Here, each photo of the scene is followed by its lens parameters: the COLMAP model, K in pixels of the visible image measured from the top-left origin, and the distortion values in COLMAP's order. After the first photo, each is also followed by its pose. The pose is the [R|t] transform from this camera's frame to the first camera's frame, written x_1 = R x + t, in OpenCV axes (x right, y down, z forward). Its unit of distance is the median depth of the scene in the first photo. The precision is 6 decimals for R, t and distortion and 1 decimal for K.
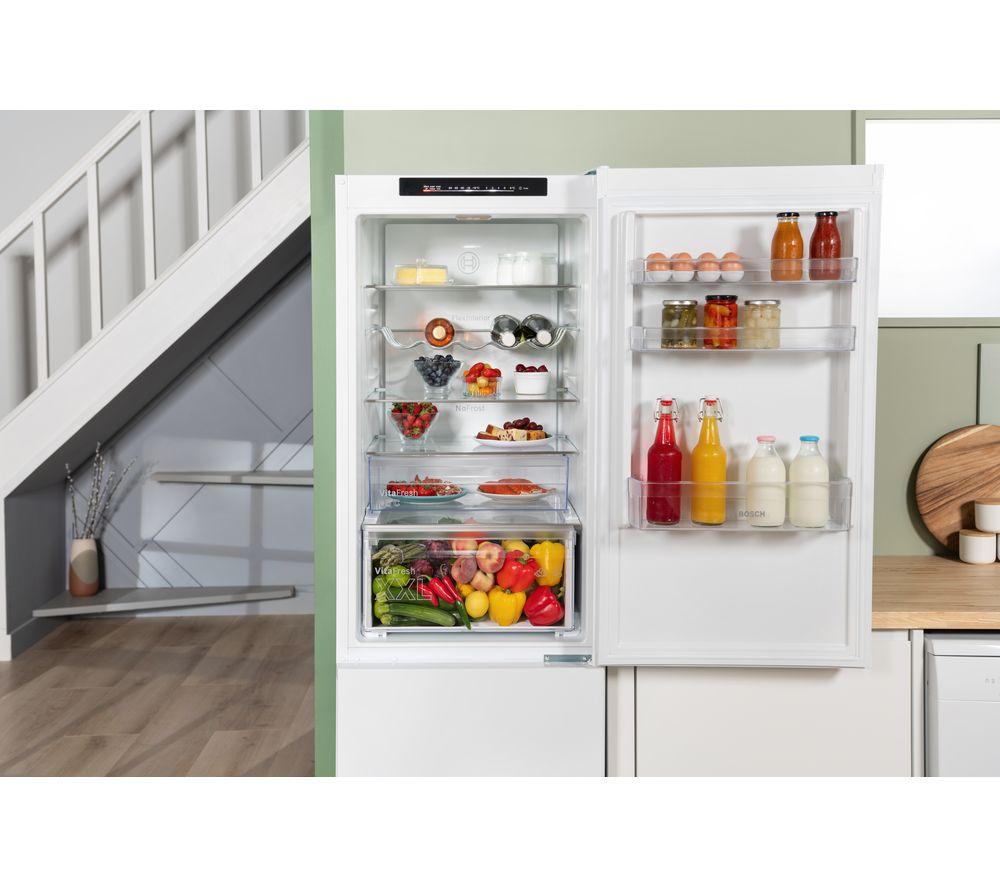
lens RADIAL K [[1509.2, 0, 500.0], [0, 1509.2, 443.5], [0, 0, 1]] dist [0.119913, -0.006297]
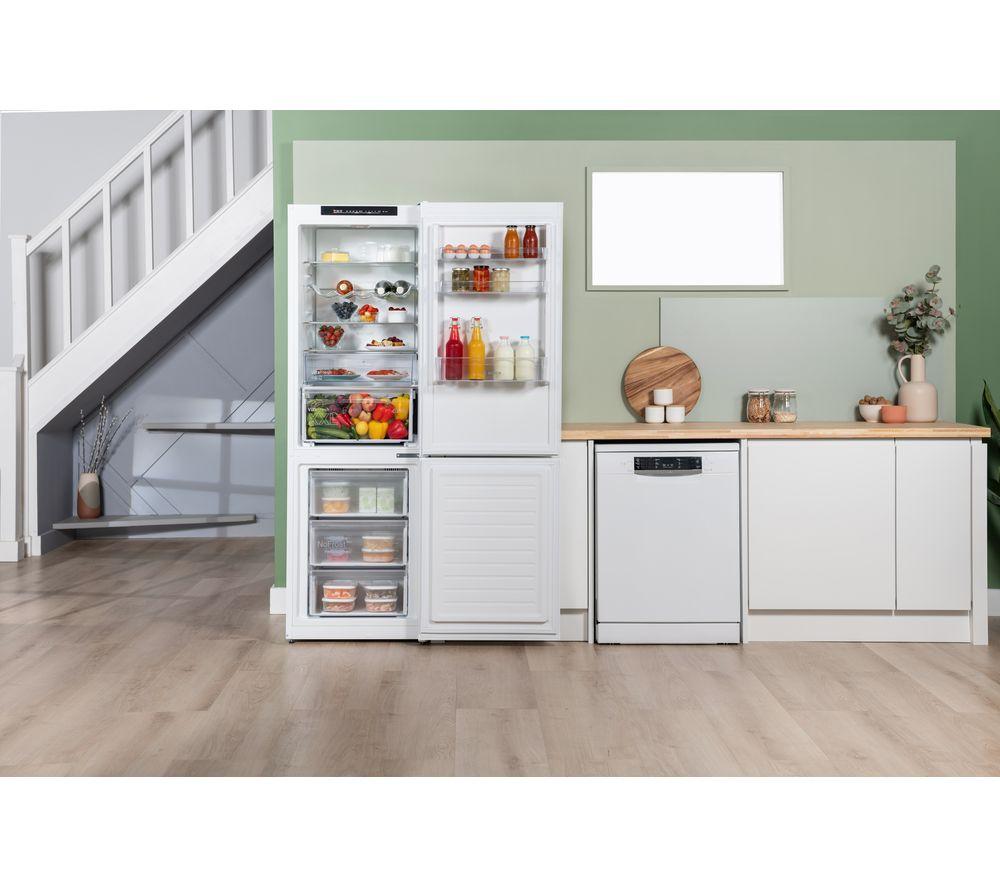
lens RADIAL K [[2424.6, 0, 629.7], [0, 2424.6, 444.0], [0, 0, 1]] dist [0.150891, 1.266362]
pose [[0.999583, -0.000093, 0.028889, 0.225337], [0.001700, 0.998453, -0.055582, 0.286536], [-0.028839, 0.055608, 0.998036, -1.991610]]
